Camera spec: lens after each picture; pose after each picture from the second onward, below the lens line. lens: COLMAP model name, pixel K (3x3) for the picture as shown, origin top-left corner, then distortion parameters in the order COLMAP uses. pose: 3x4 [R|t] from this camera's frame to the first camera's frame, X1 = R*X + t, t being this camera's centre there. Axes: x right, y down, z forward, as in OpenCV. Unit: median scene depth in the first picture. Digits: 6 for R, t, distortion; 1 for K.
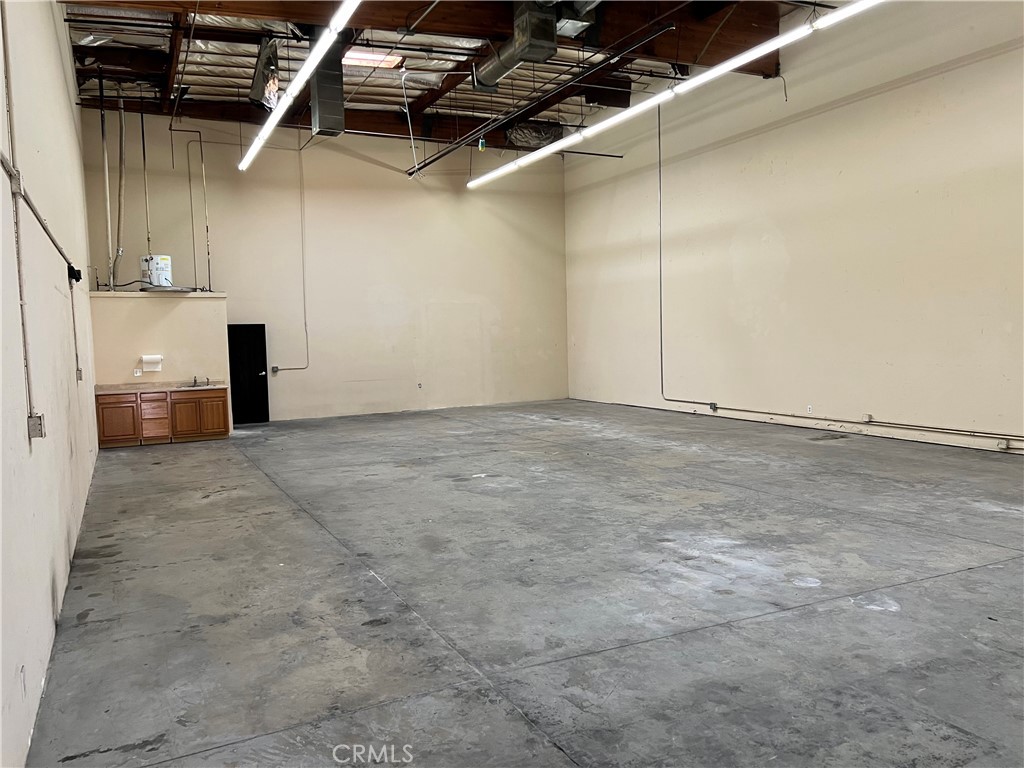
lens RADIAL K [[779.6, 0, 515.6], [0, 779.6, 382.5], [0, 0, 1]] dist [0.082697, -0.077783]
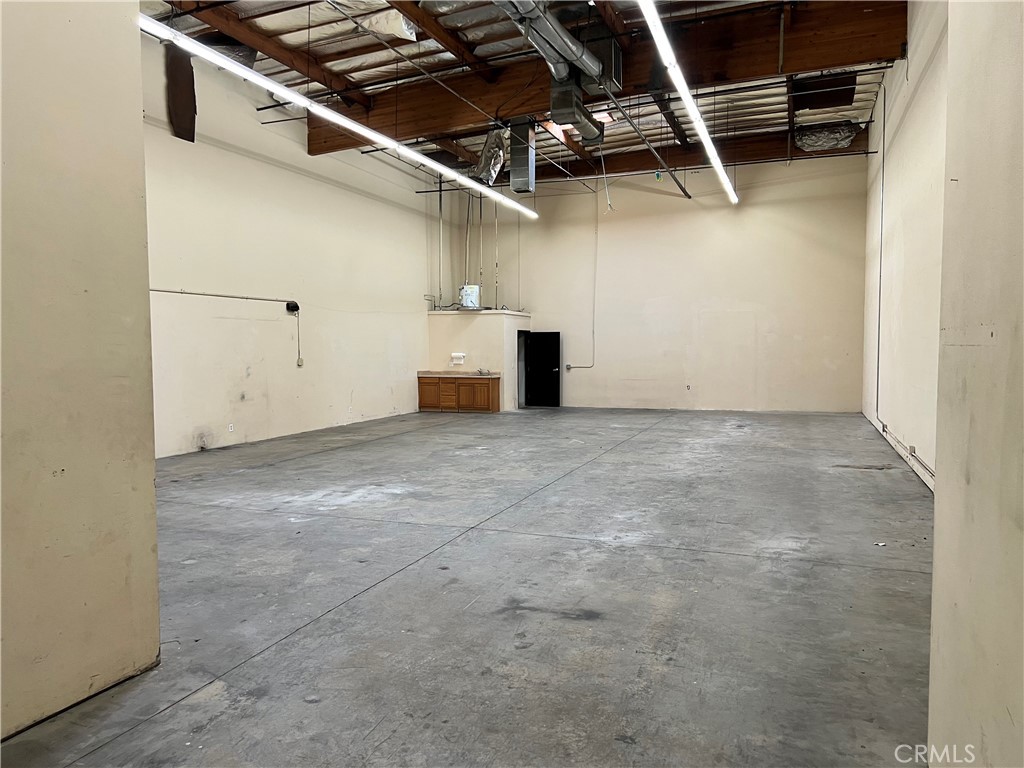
lens RADIAL K [[779.6, 0, 511.9], [0, 779.6, 387.1], [0, 0, 1]] dist [0.082697, -0.077783]
pose [[0.670041, 0.061730, -0.739753, 0.669231], [-0.056331, 0.997891, 0.032247, -0.022753], [0.740184, 0.020064, 0.672105, 0.083196]]
